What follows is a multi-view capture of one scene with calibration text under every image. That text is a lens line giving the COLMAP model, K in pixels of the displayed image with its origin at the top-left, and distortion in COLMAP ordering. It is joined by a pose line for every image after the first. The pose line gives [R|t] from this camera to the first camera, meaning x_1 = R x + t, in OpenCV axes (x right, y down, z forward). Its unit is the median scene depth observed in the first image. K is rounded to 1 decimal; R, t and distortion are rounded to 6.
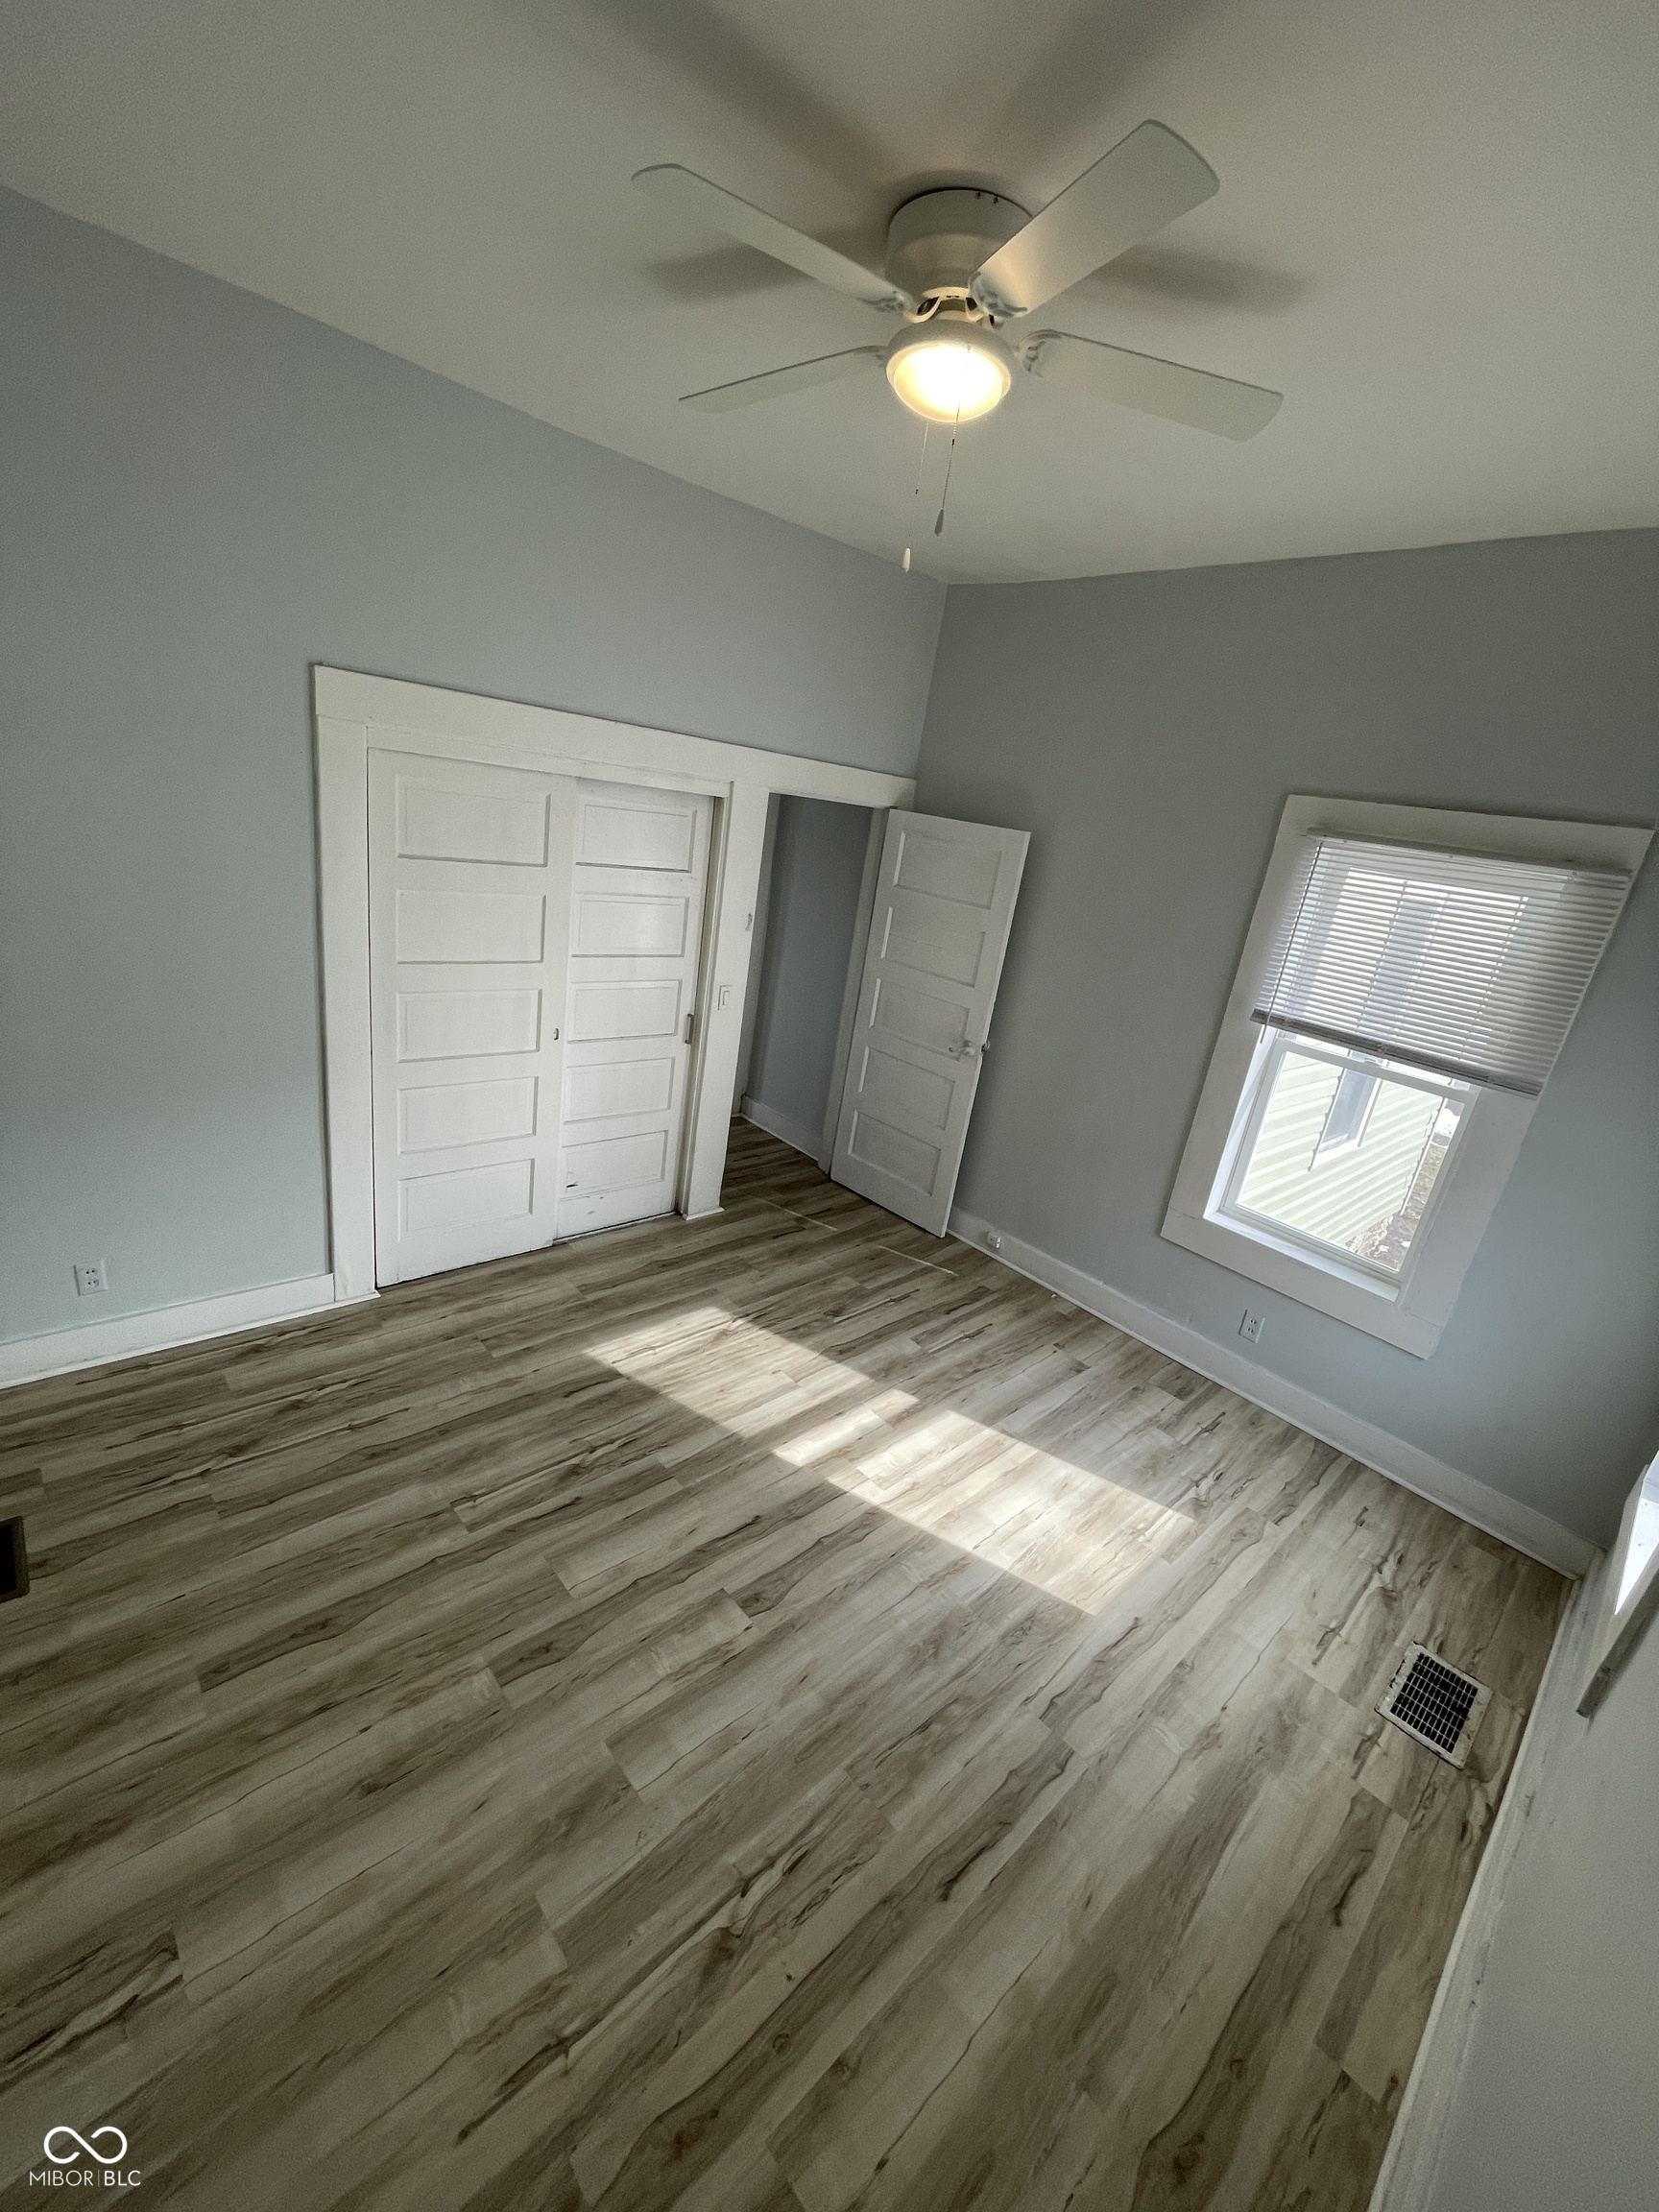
lens RADIAL K [[894.9, 0, 836.7], [0, 894.9, 1099.0], [0, 0, 1]] dist [-0.008383, 0.000907]
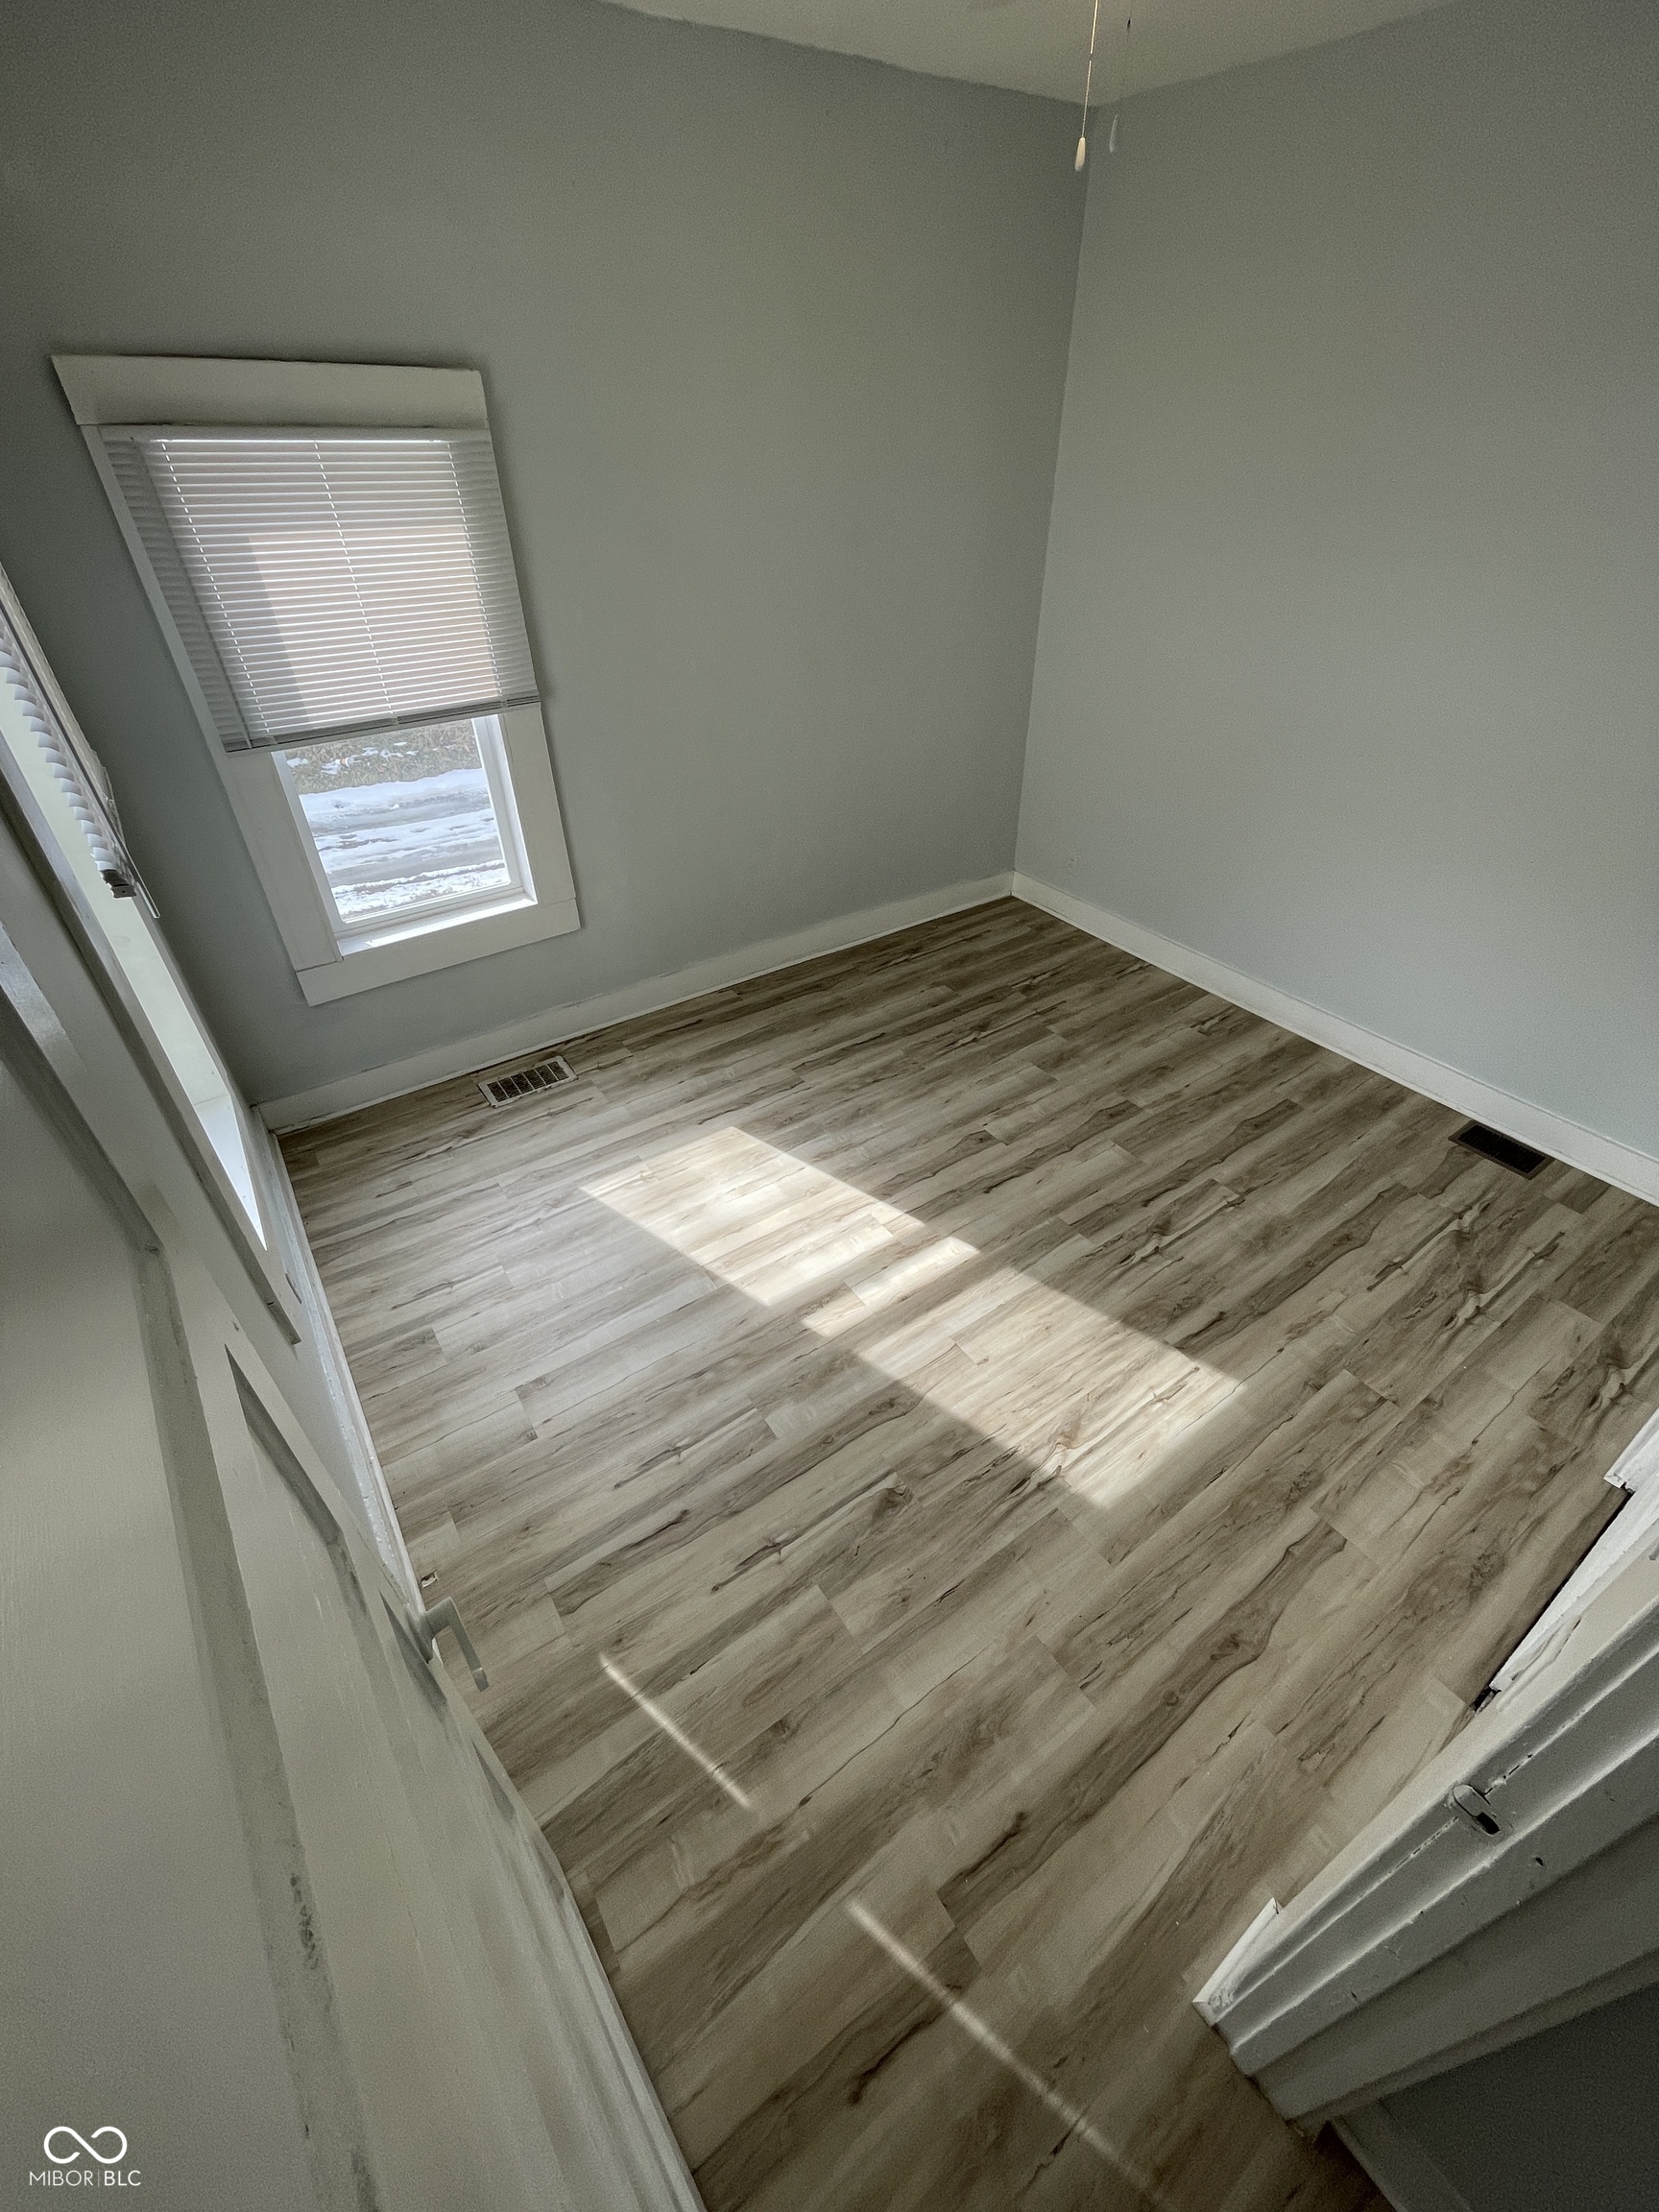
lens RADIAL K [[894.9, 0, 836.7], [0, 894.9, 1099.0], [0, 0, 1]] dist [-0.008383, 0.000907]
pose [[-0.981475, -0.189637, 0.027301, 0.090660], [-0.085740, 0.562170, 0.822565, -0.517027], [-0.171336, 0.804986, -0.568016, 1.527737]]
